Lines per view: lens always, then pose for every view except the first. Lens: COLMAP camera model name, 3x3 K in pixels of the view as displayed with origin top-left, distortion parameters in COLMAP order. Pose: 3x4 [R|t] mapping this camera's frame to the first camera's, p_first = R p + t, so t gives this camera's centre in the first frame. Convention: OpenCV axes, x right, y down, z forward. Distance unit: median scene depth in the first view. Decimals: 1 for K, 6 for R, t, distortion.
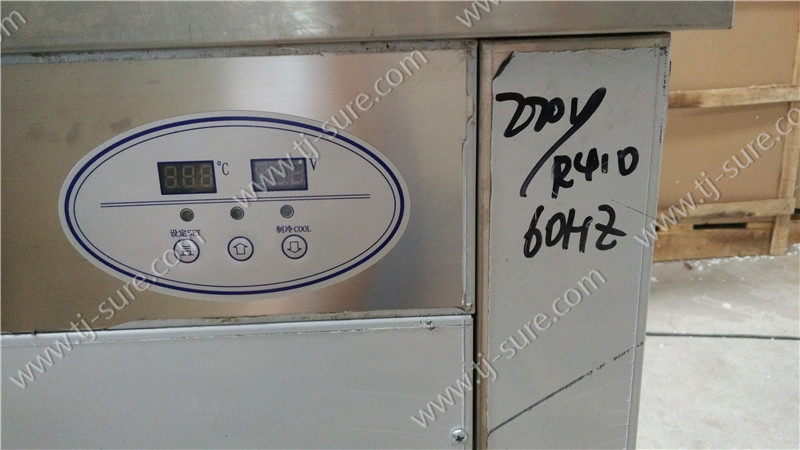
lens RADIAL K [[666.4, 0, 398.3], [0, 666.4, 229.9], [0, 0, 1]] dist [0.016199, -0.014200]
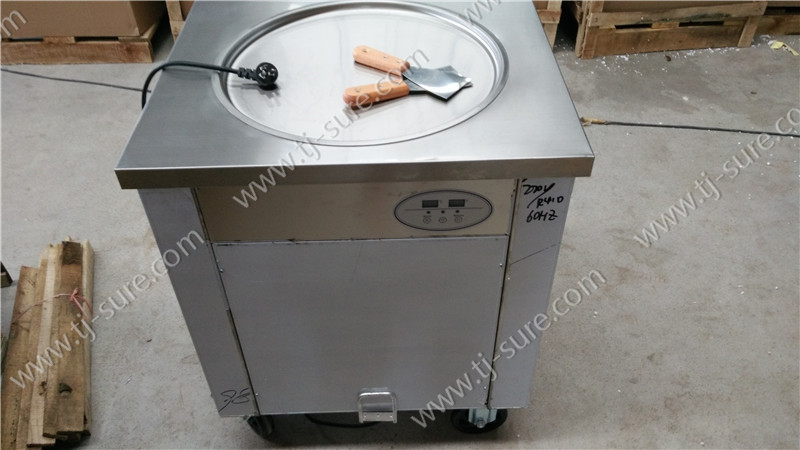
lens RADIAL K [[666.4, 0, 403.4], [0, 666.4, 225.2], [0, 0, 1]] dist [0.016199, -0.014200]
pose [[0.999693, 0.024766, -0.000877, -0.430229], [-0.021955, 0.901527, 0.432166, -1.399495], [0.011494, -0.432014, 0.901794, -2.054116]]
